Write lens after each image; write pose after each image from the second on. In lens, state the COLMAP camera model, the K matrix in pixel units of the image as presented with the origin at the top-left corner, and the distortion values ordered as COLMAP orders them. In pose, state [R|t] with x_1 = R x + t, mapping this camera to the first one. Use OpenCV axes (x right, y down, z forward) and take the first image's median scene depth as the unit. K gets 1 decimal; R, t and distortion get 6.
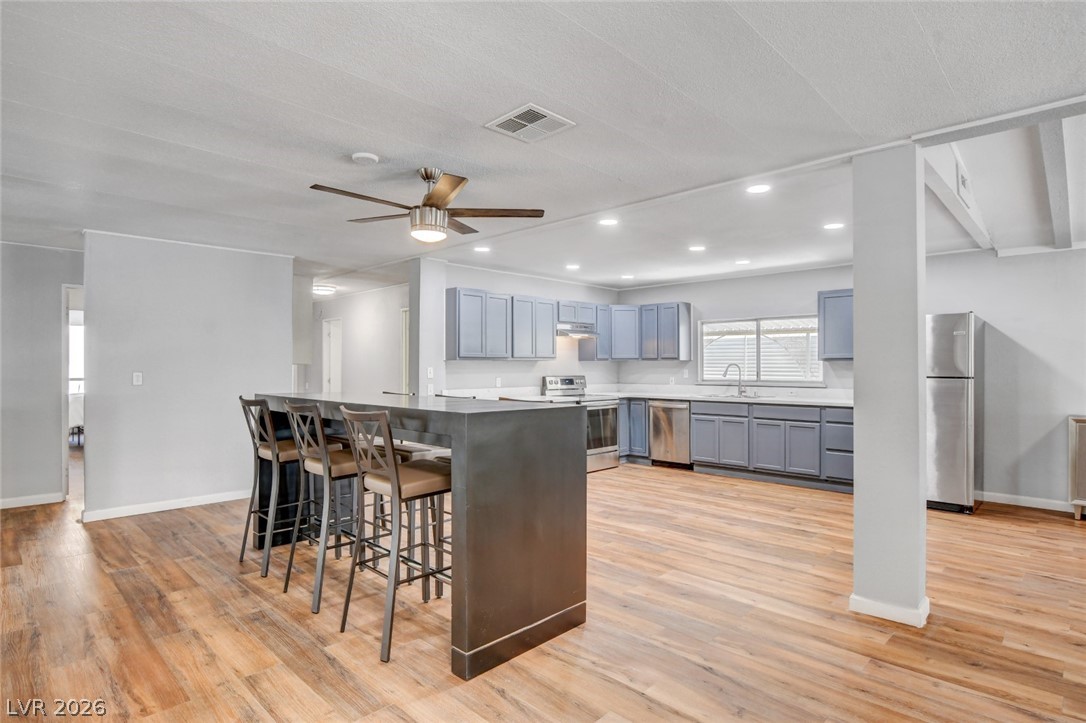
lens RADIAL K [[569.0, 0, 543.0], [0, 569.0, 361.5], [0, 0, 1]] dist [-0.016426, 0.000352]
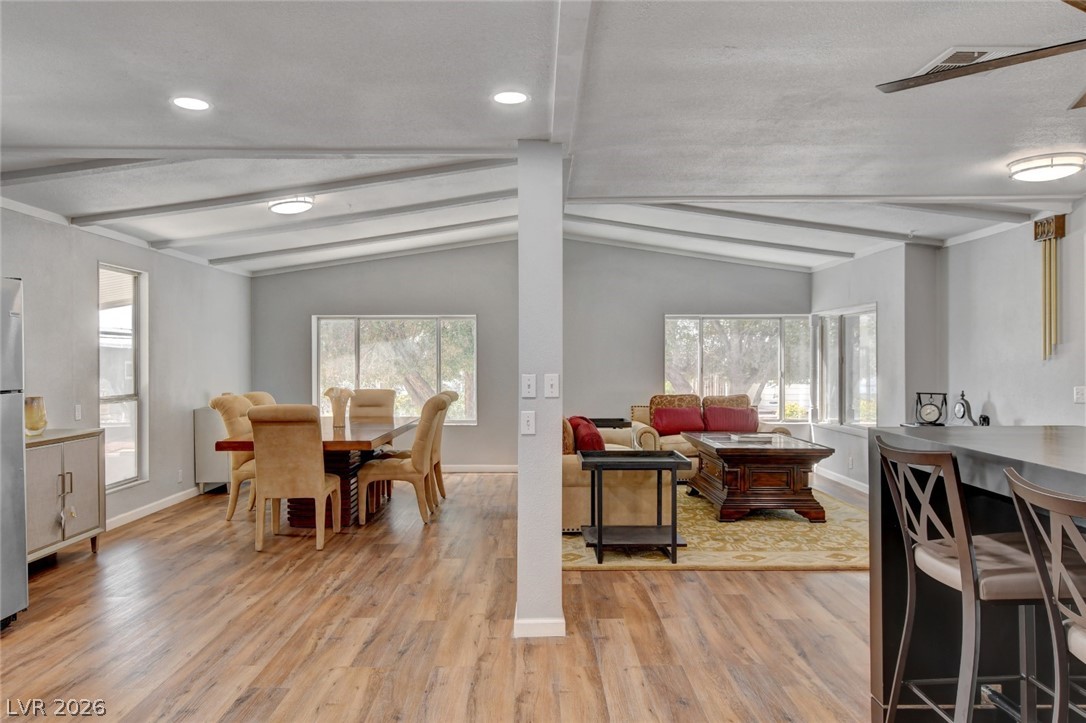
lens RADIAL K [[765.6, 0, 537.9], [0, 765.6, 358.1], [0, 0, 1]] dist [-0.000623, 0.004430]
pose [[-0.698256, 0.001996, 0.715846, -0.257184], [-0.003958, 0.999970, -0.006649, -0.003026], [-0.715837, -0.007476, -0.698227, 1.544203]]
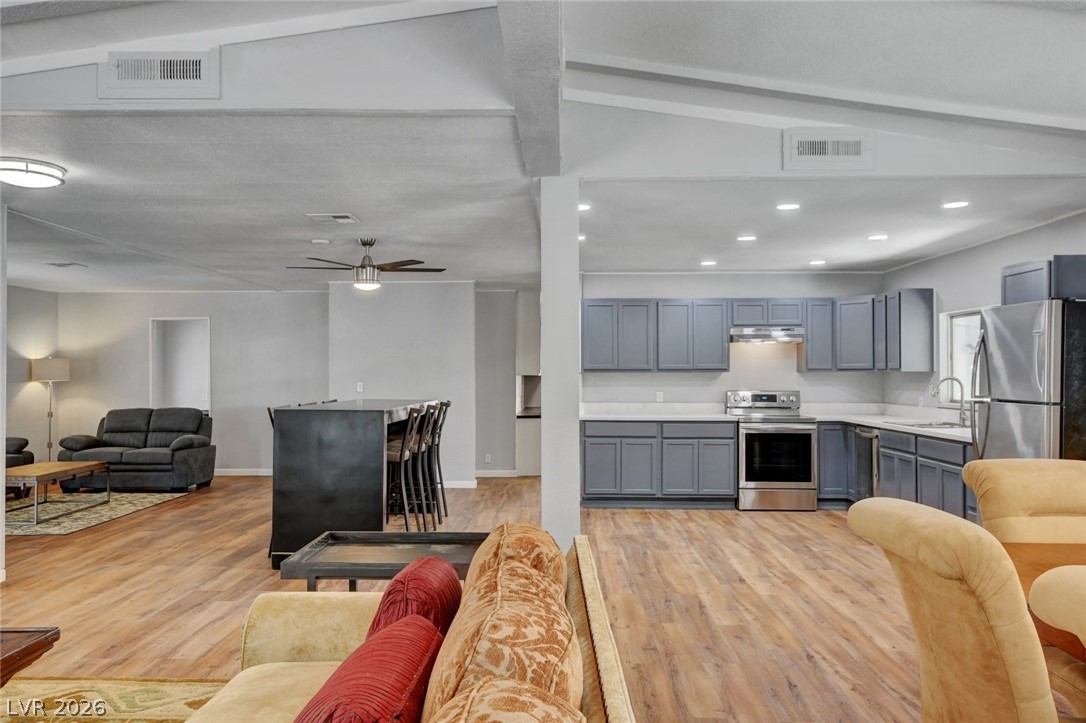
lens RADIAL K [[830.0, 0, 541.8], [0, 830.0, 365.5], [0, 0, 1]] dist [0.003116, 0.001993]
pose [[0.680717, -0.005893, -0.732523, 1.382716], [0.005059, 0.999982, -0.003343, -0.017130], [0.732529, -0.001430, 0.680734, -0.055807]]
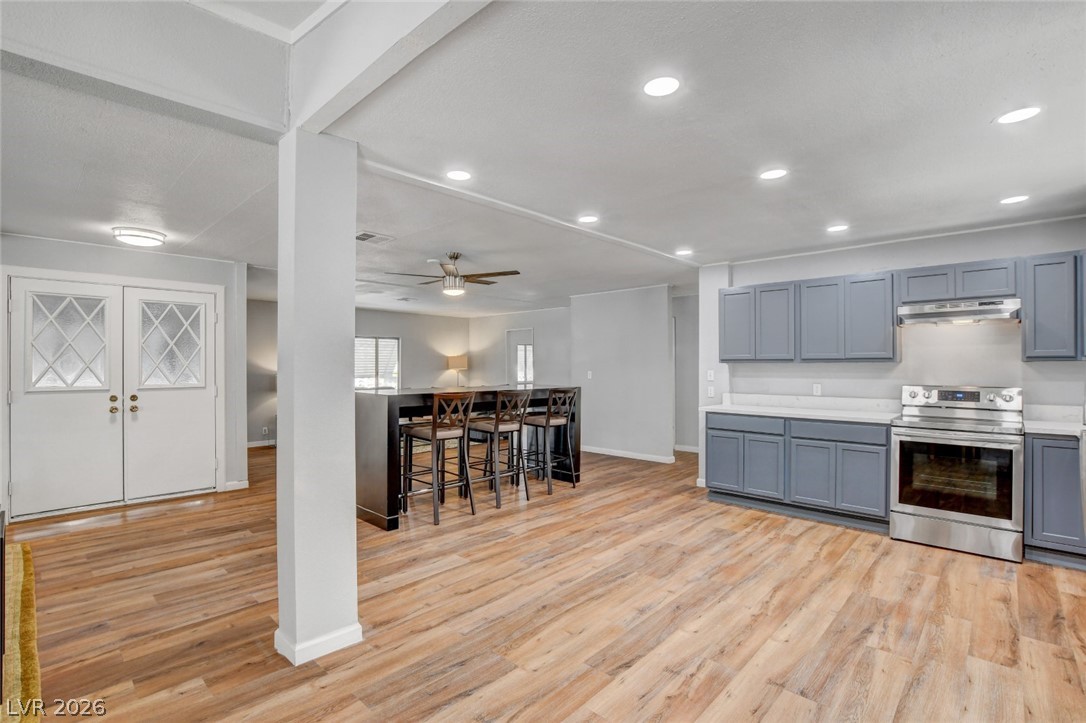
lens RADIAL K [[504.6, 0, 536.4], [0, 504.6, 364.2], [0, 0, 1]] dist [-0.028836, -0.000071]
pose [[0.008473, -0.001360, -0.999963, 1.147144], [0.008061, 0.999967, -0.001292, -0.003834], [0.999932, -0.008050, 0.008483, 1.087117]]
